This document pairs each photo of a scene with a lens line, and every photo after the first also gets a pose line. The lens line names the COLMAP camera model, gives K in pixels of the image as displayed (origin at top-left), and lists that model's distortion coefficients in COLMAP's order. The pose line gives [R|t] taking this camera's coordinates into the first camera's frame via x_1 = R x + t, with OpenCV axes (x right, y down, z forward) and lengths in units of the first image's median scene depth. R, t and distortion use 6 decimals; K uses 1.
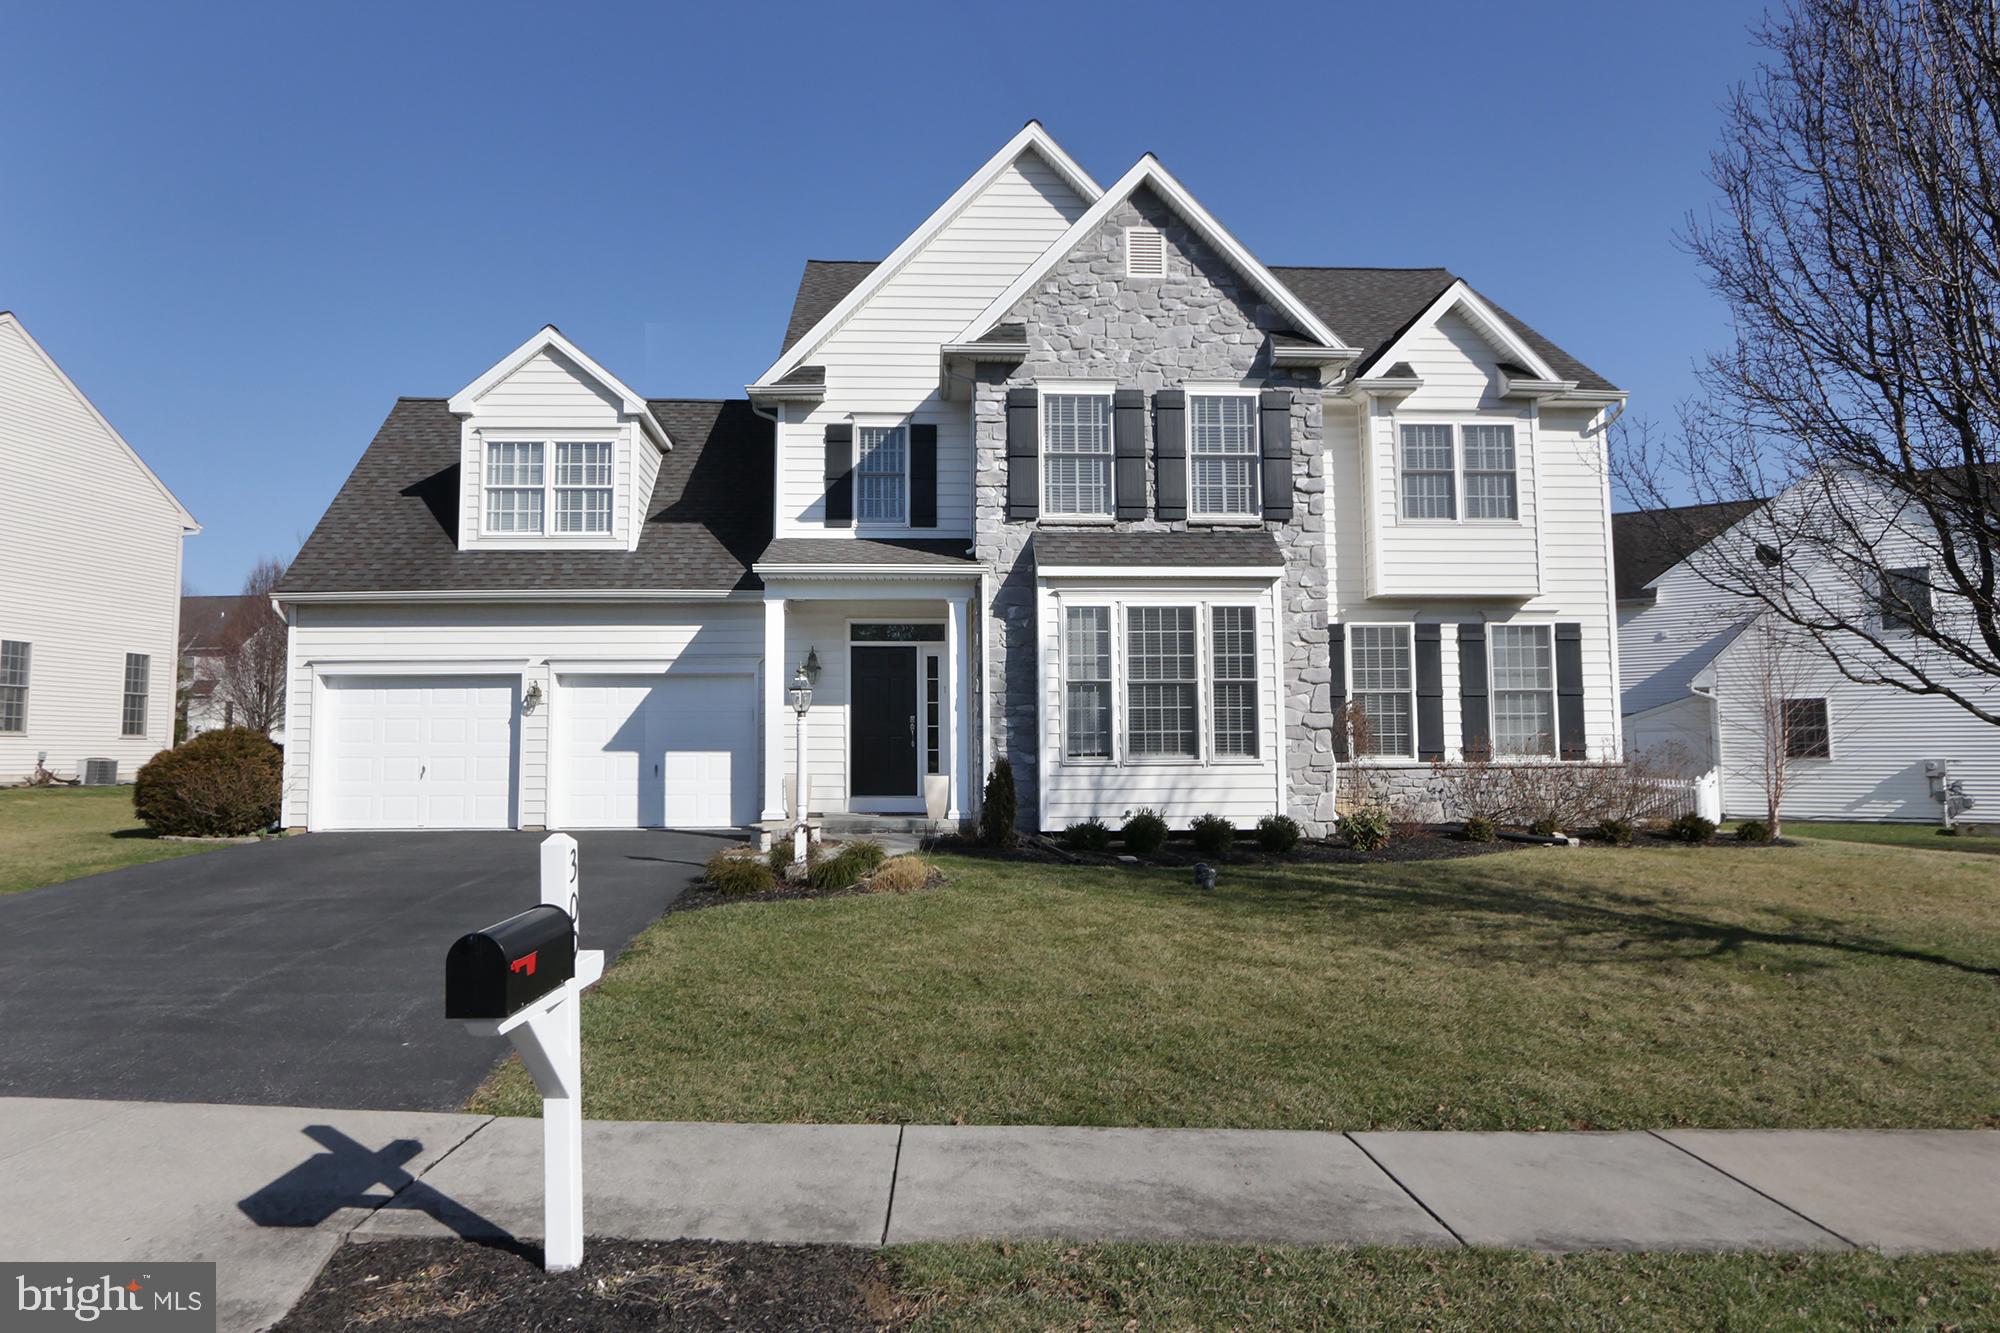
lens RADIAL K [[1201.3, 0, 949.7], [0, 1201.3, 665.8], [0, 0, 1]] dist [-0.007693, -0.000441]
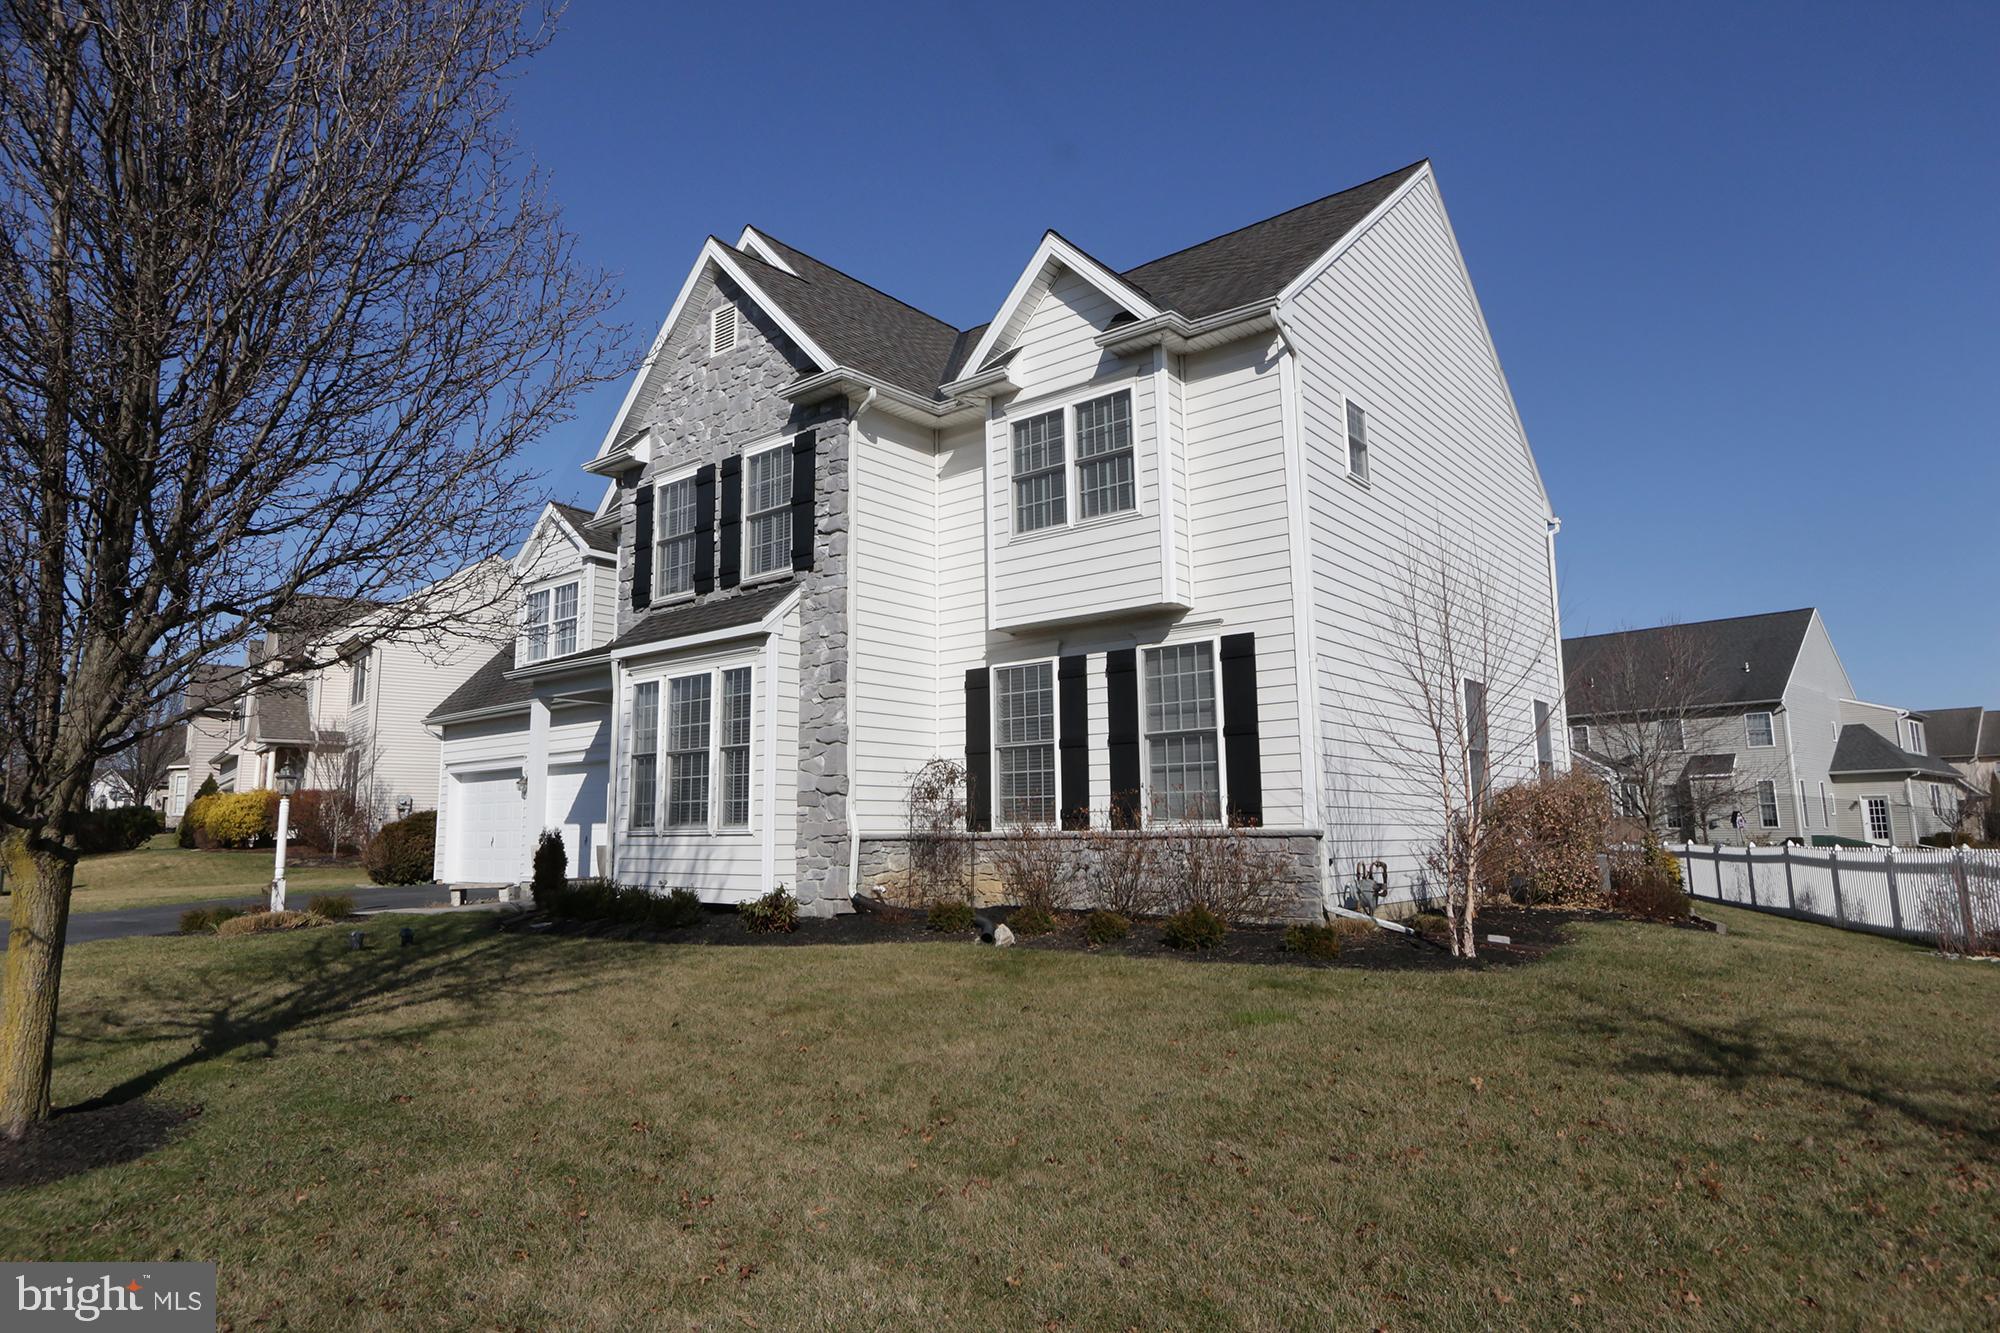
lens RADIAL K [[1142.6, 0, 968.3], [0, 1142.6, 669.9], [0, 0, 1]] dist [-0.006987, -0.000287]
pose [[0.742492, -0.098489, -0.662575, 0.861573], [0.058288, 0.994880, -0.082567, 0.033262], [0.667314, 0.022685, 0.744431, 0.392091]]
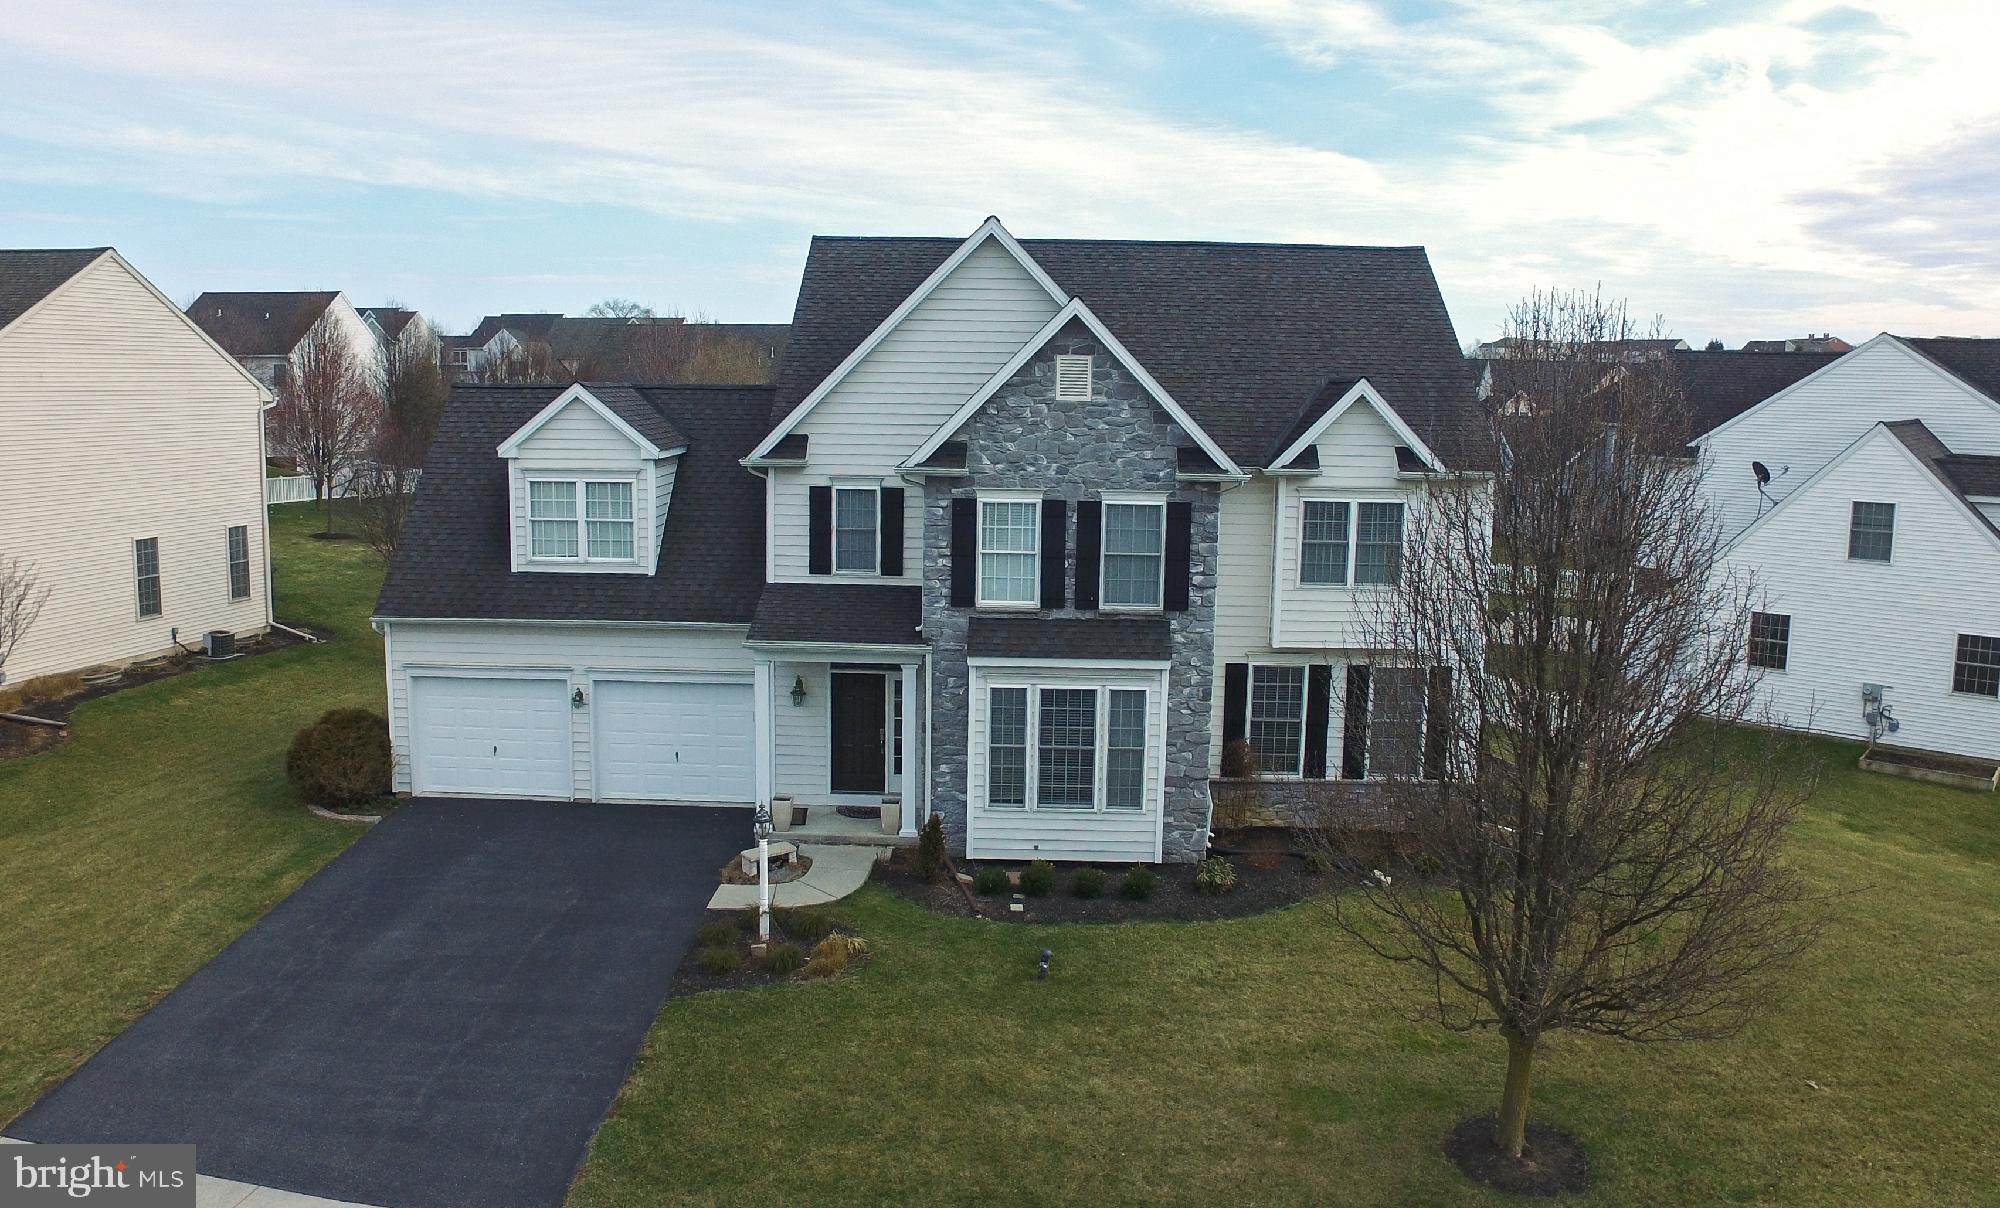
lens RADIAL K [[1402.6, 0, 980.5], [0, 1402.6, 573.7], [0, 0, 1]] dist [-0.112546, 0.078991]
pose [[0.997742, 0.029370, -0.060402, 0.148759], [-0.015683, 0.976339, 0.215677, -0.415986], [0.065307, -0.214243, 0.974595, -0.334682]]
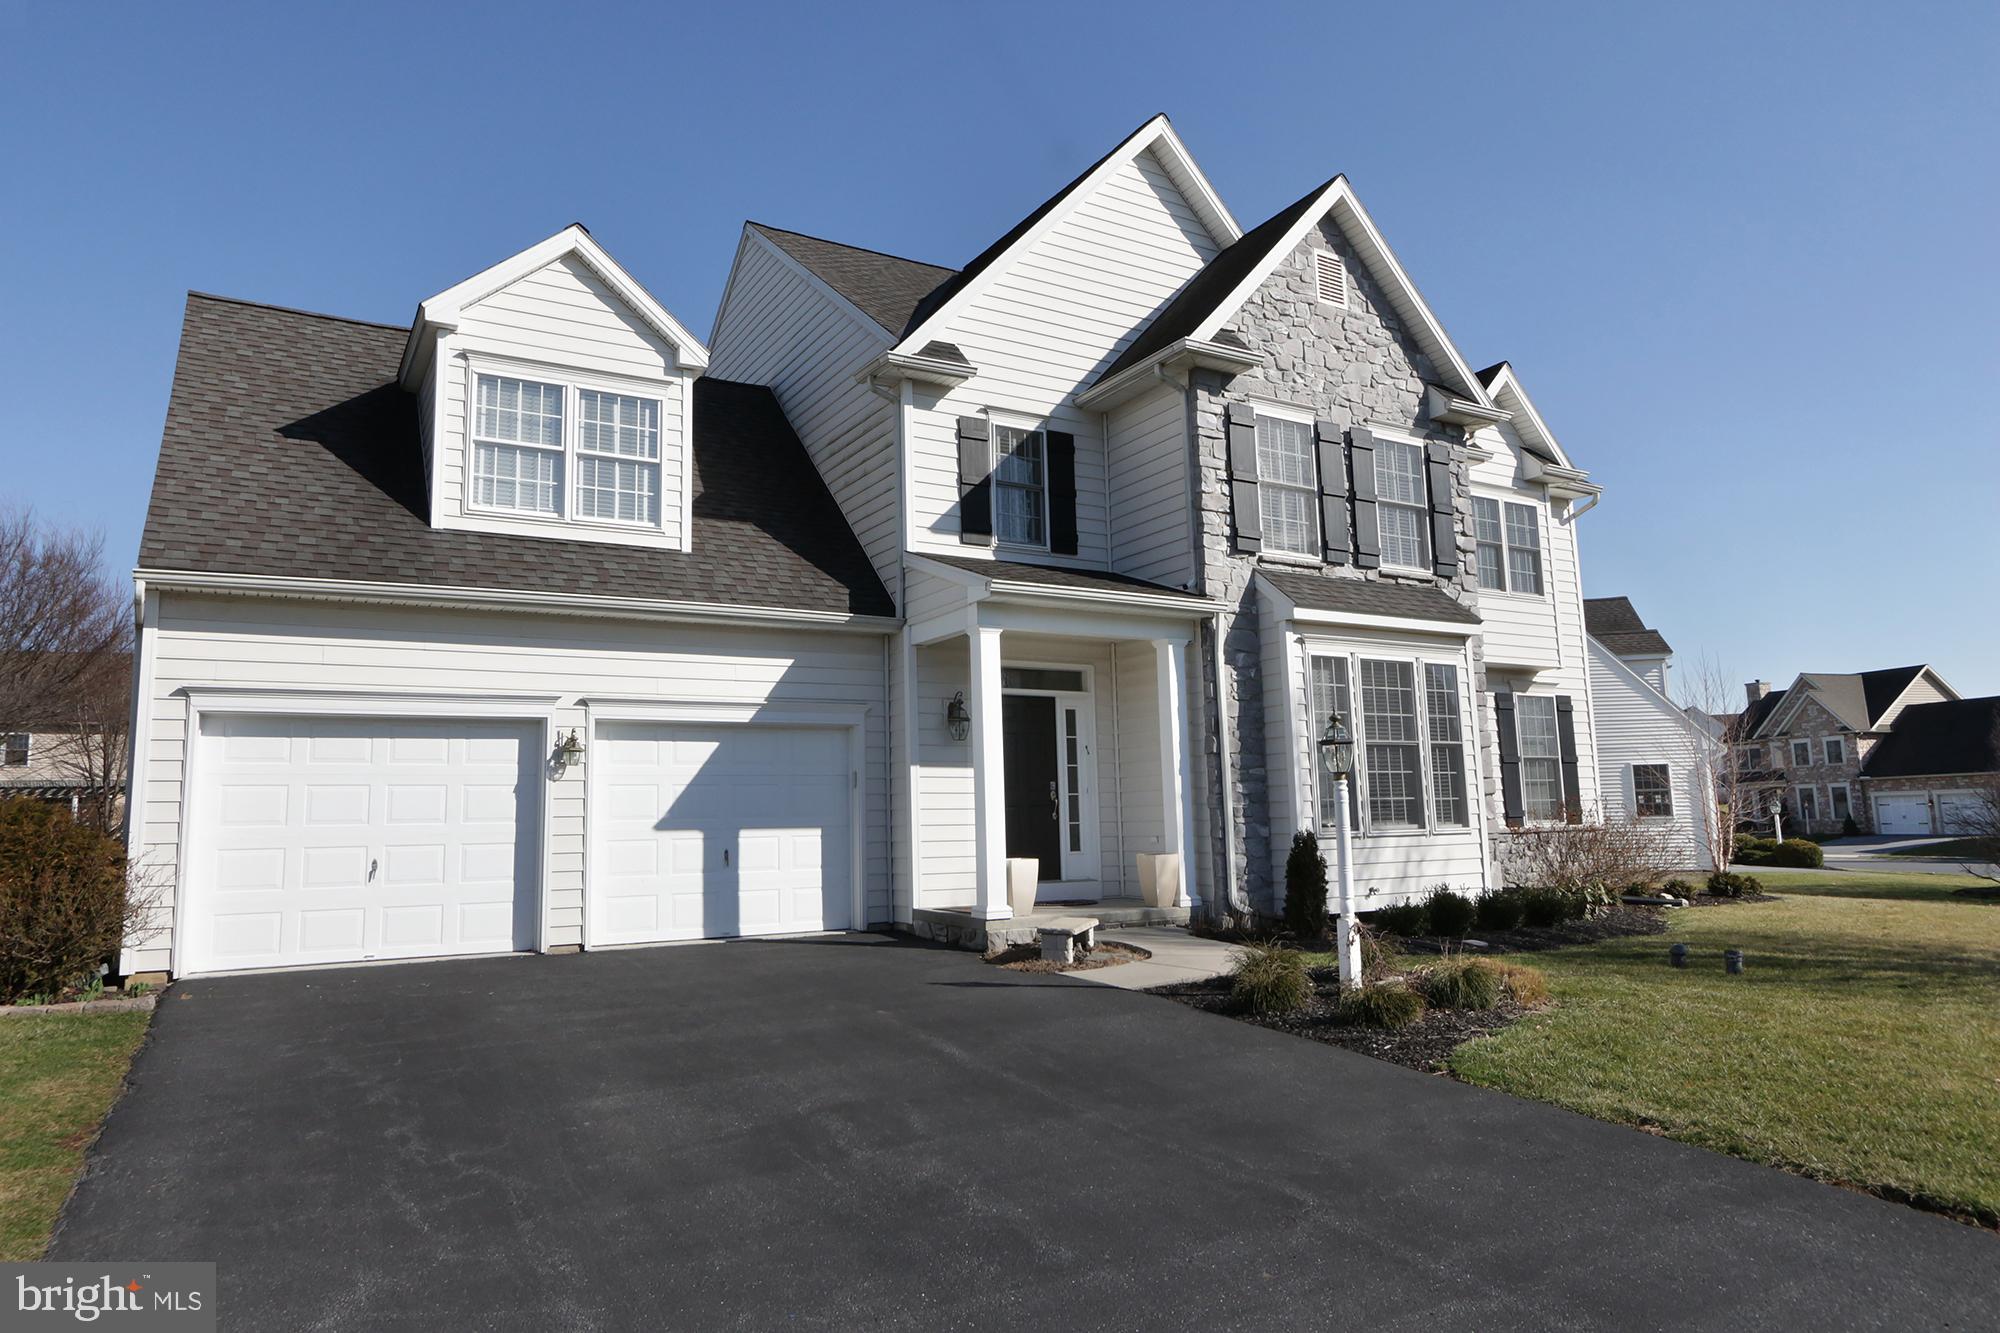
lens RADIAL K [[1201.3, 0, 949.7], [0, 1201.3, 665.8], [0, 0, 1]] dist [-0.007693, -0.000441]
pose [[0.890806, 0.044703, 0.452179, -0.466162], [-0.018367, 0.997878, -0.062468, 0.015392], [-0.454012, 0.047342, 0.889737, 0.300002]]
